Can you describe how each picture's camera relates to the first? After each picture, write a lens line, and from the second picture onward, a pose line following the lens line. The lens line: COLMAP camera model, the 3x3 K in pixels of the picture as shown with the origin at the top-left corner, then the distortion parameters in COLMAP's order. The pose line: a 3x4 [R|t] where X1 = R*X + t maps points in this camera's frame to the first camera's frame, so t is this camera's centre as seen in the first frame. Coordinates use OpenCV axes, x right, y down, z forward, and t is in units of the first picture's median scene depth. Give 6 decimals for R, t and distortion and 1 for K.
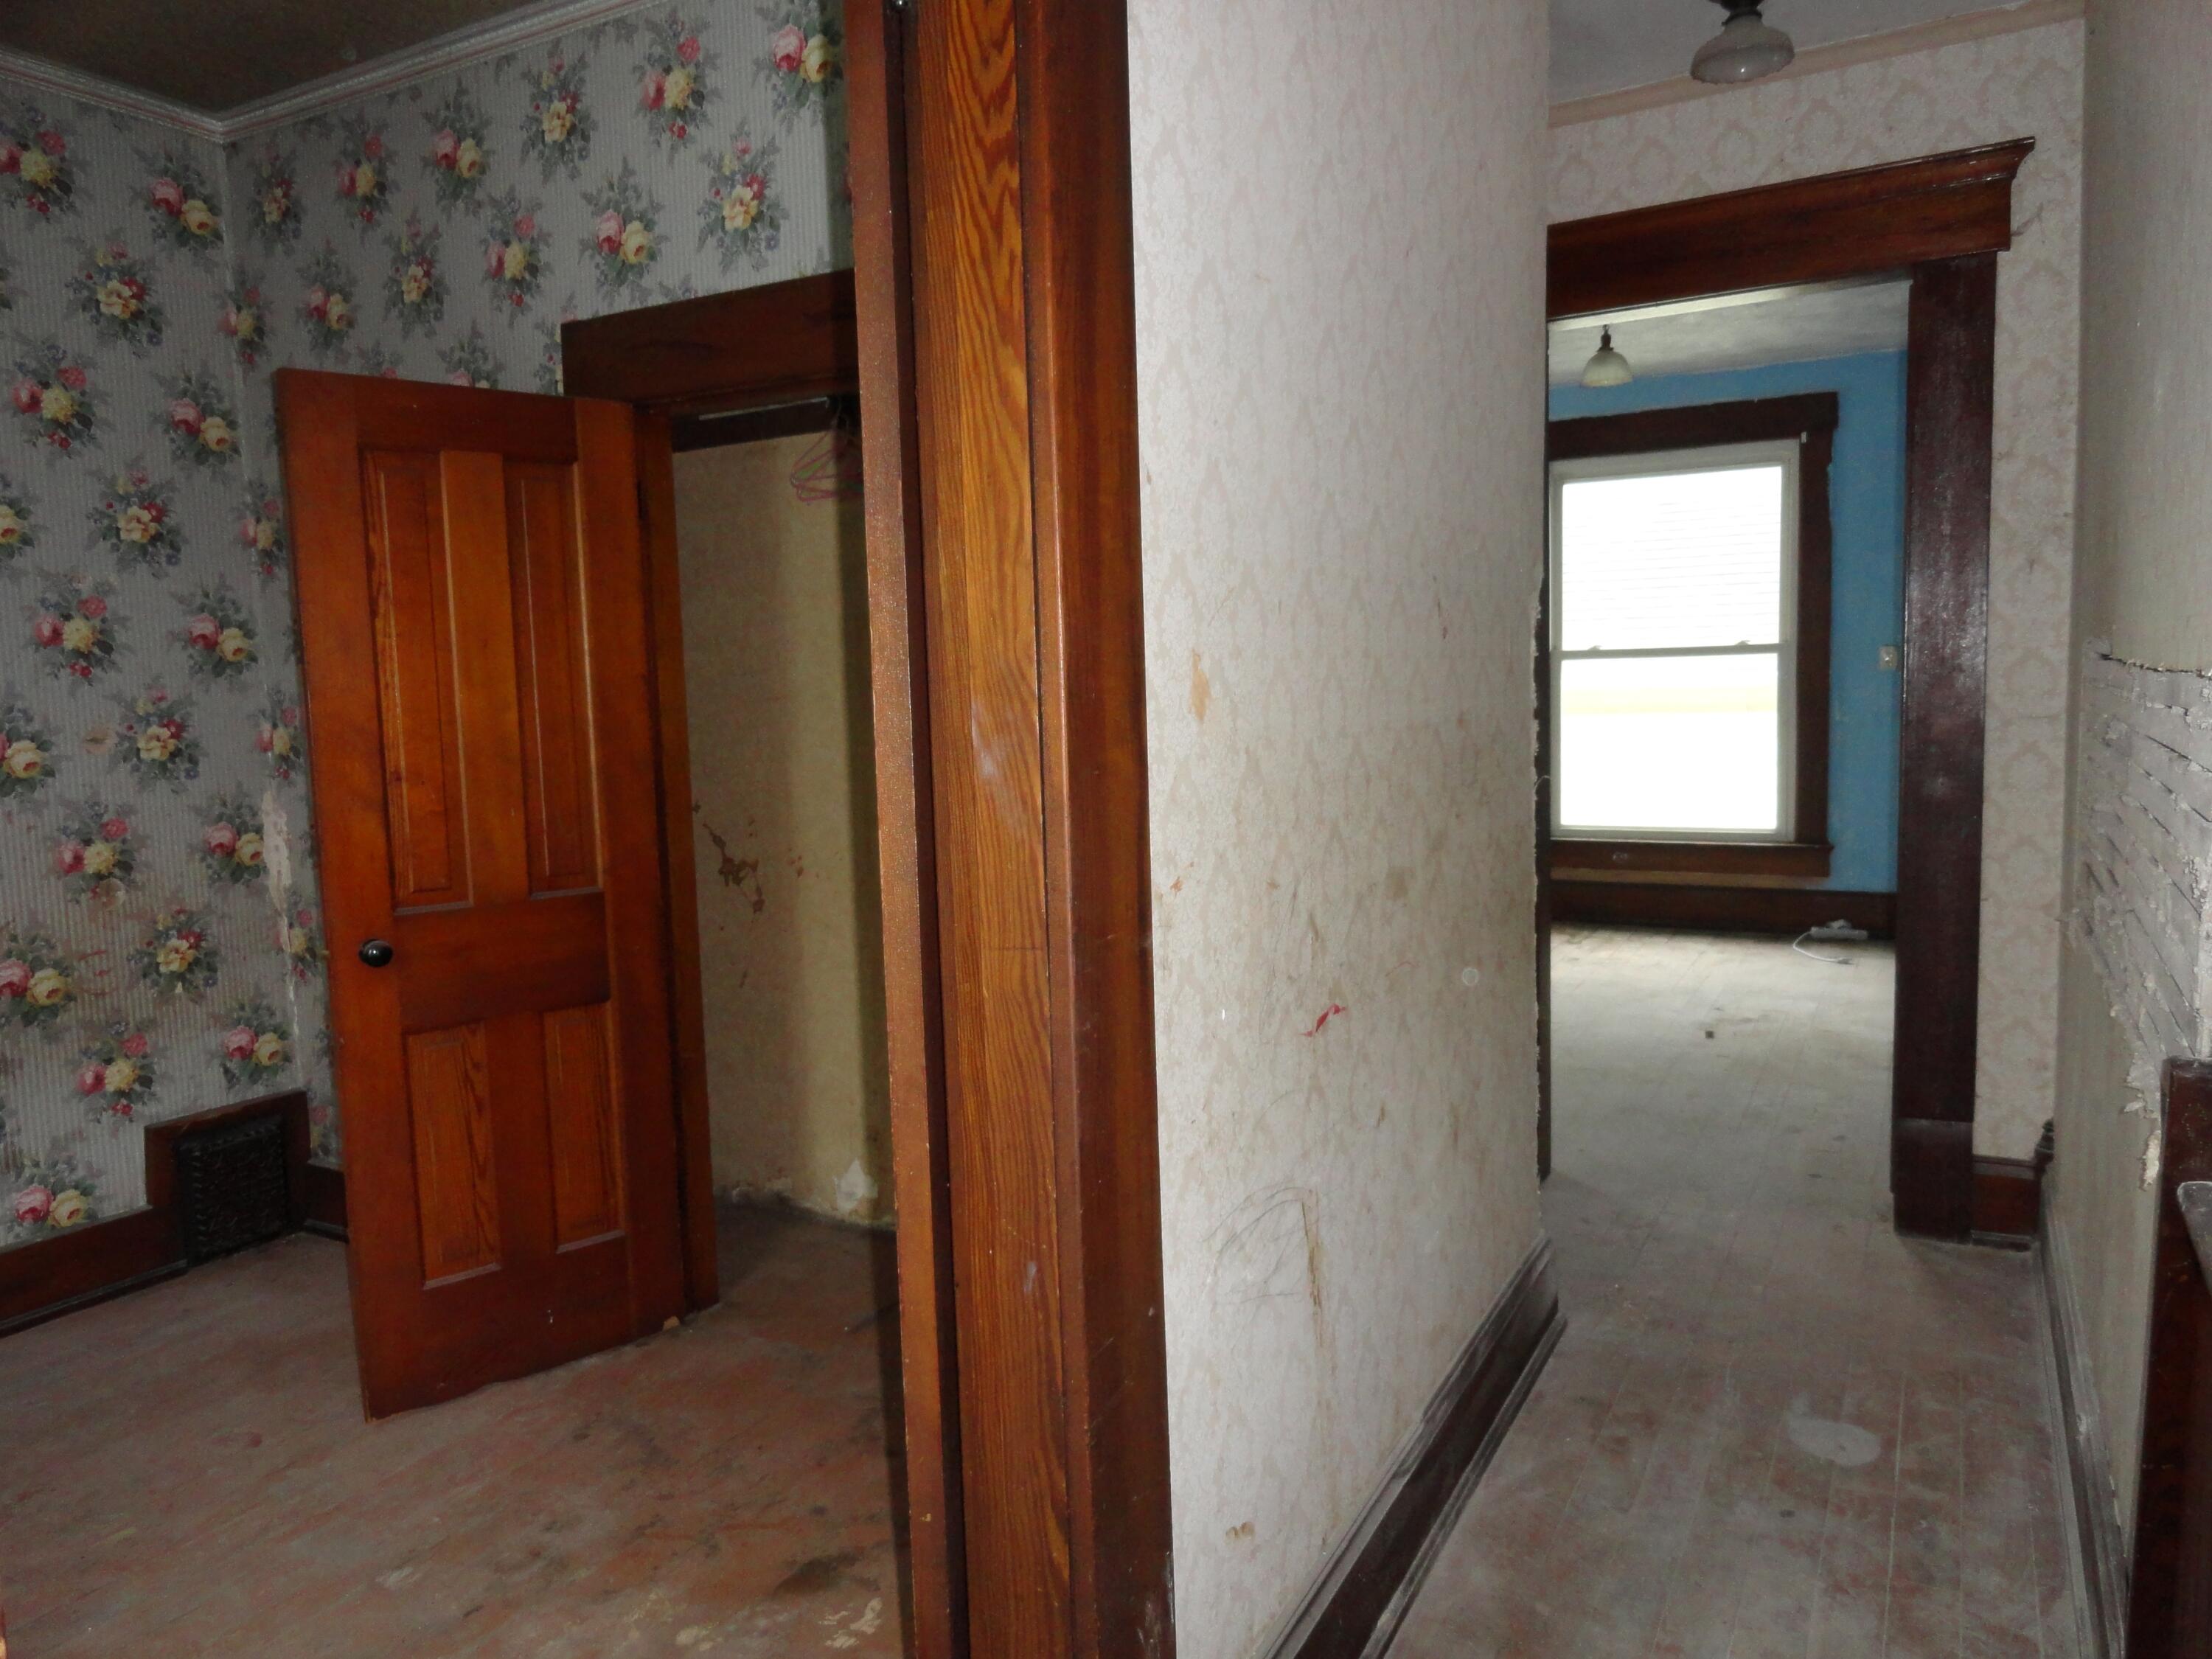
lens RADIAL K [[1515.0, 0, 1110.8], [0, 1515.0, 829.3], [0, 0, 1]] dist [0.005323, -0.006262]
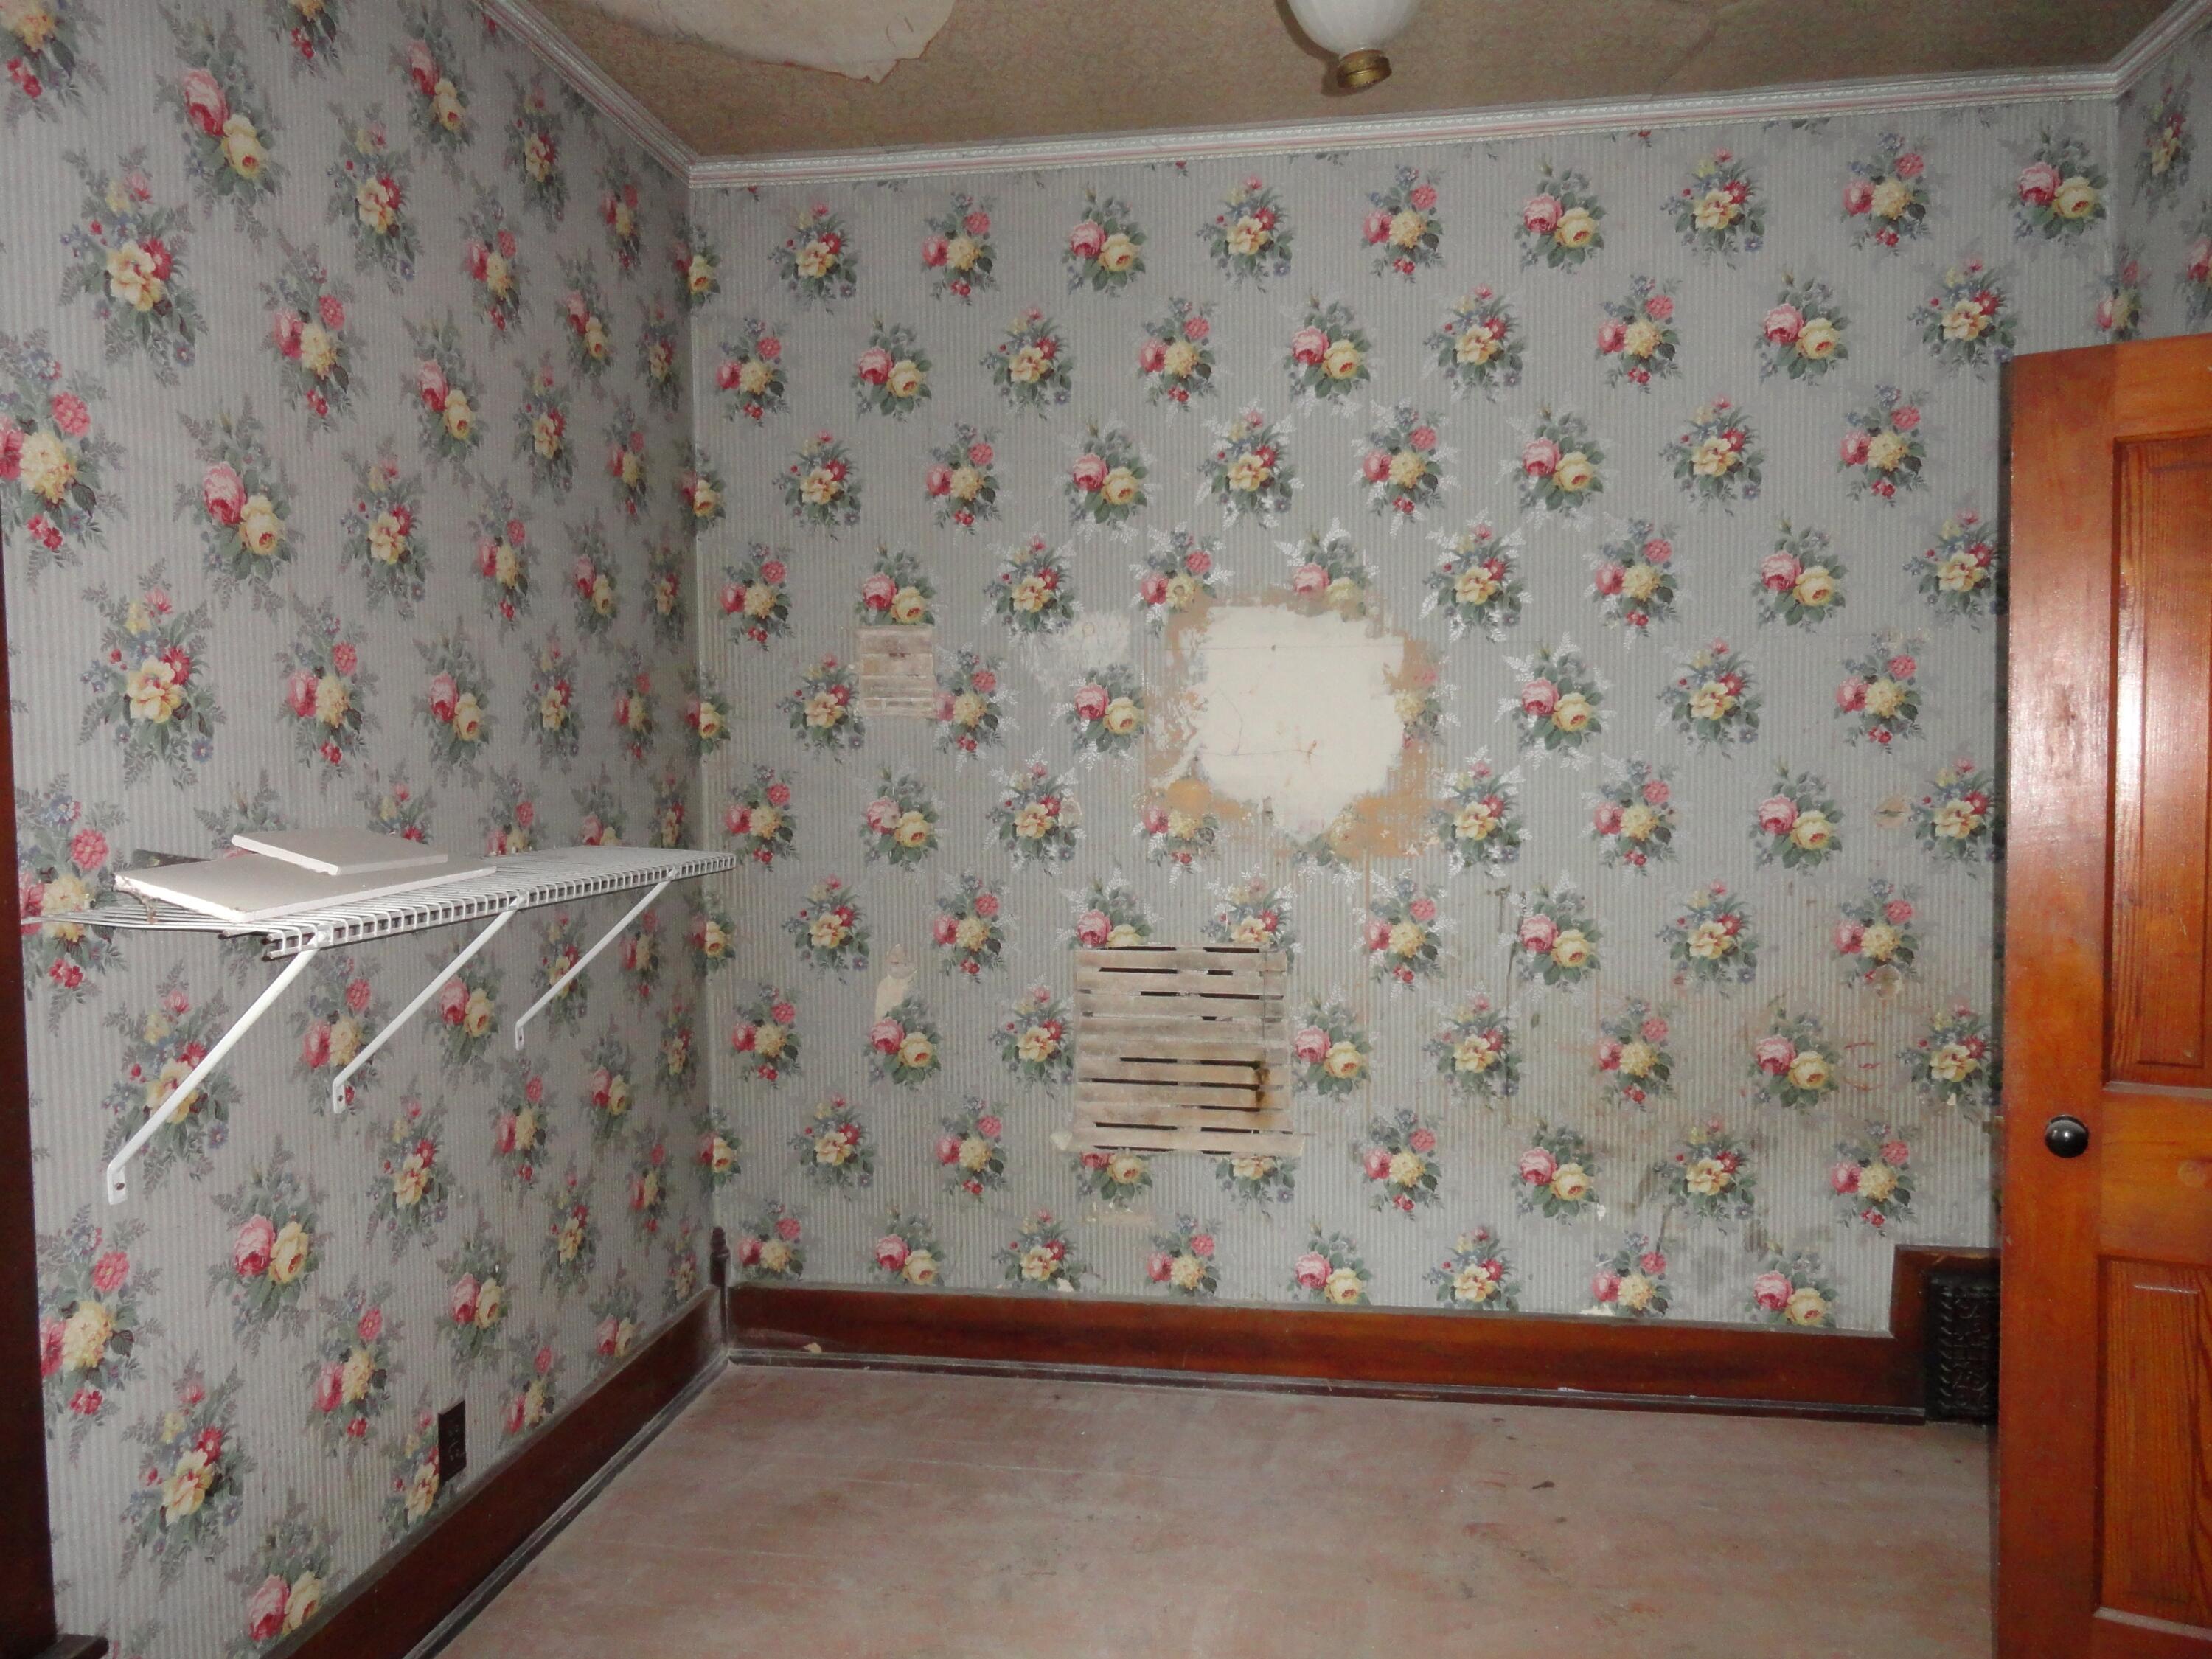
lens RADIAL K [[1515.0, 0, 1118.9], [0, 1515.0, 835.4], [0, 0, 1]] dist [0.005323, -0.006262]
pose [[0.356200, 0.069592, -0.931815, 0.017518], [-0.088173, 0.995276, 0.040626, -0.041762], [0.930240, 0.067690, 0.360654, 0.241965]]
